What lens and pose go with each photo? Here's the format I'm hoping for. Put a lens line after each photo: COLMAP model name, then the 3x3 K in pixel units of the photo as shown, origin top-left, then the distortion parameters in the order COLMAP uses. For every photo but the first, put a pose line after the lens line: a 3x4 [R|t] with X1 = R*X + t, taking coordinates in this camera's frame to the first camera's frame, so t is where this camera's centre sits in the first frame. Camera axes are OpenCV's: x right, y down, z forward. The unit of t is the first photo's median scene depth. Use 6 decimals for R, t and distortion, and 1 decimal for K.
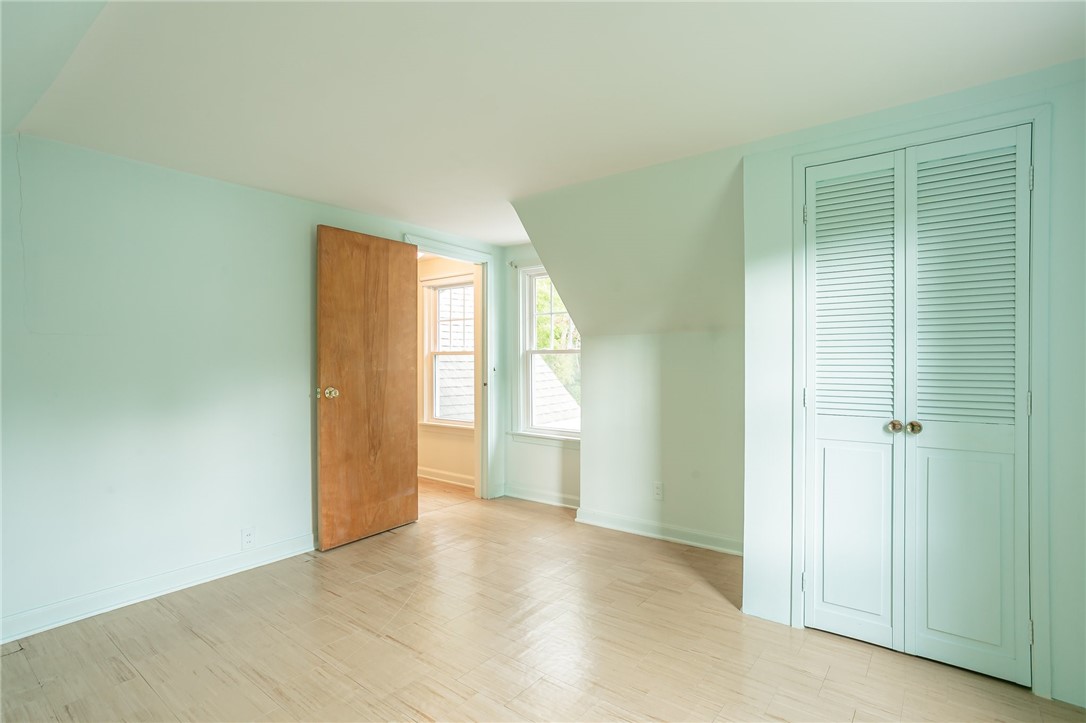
lens RADIAL K [[534.7, 0, 539.6], [0, 534.7, 350.1], [0, 0, 1]] dist [-0.051045, 0.032913]
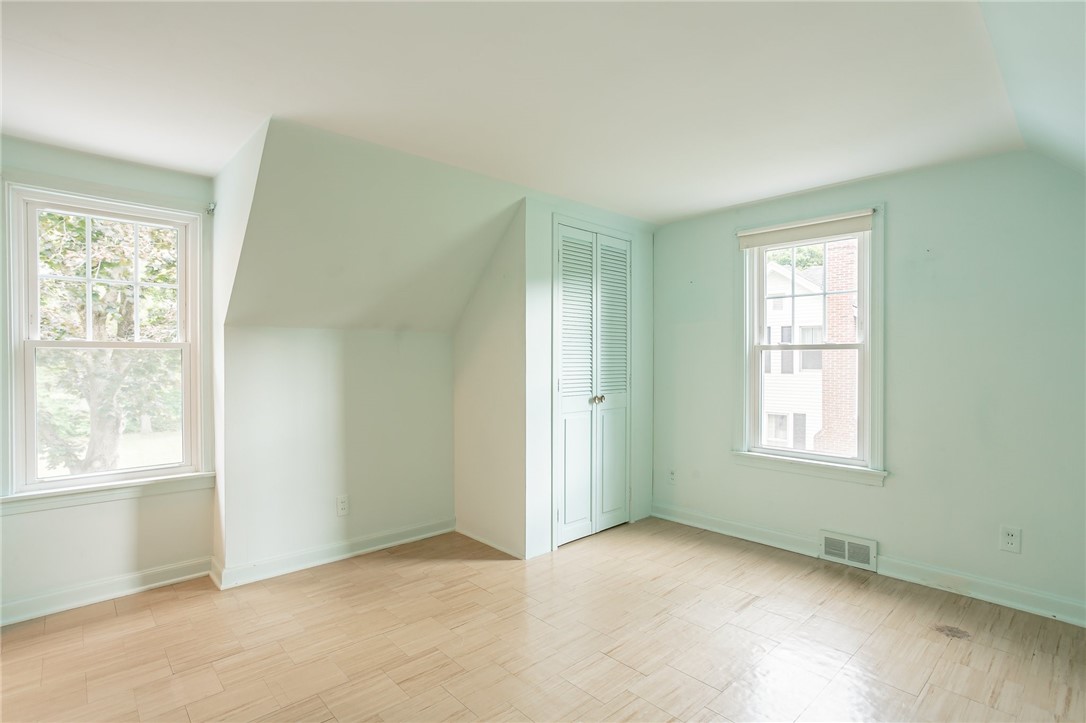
lens RADIAL K [[534.7, 0, 539.6], [0, 534.7, 350.1], [0, 0, 1]] dist [-0.051045, 0.032913]
pose [[0.168009, 0.017168, 0.985636, -0.858752], [-0.018586, 0.999726, -0.014245, 0.014809], [-0.985610, -0.015926, 0.168282, 0.753751]]
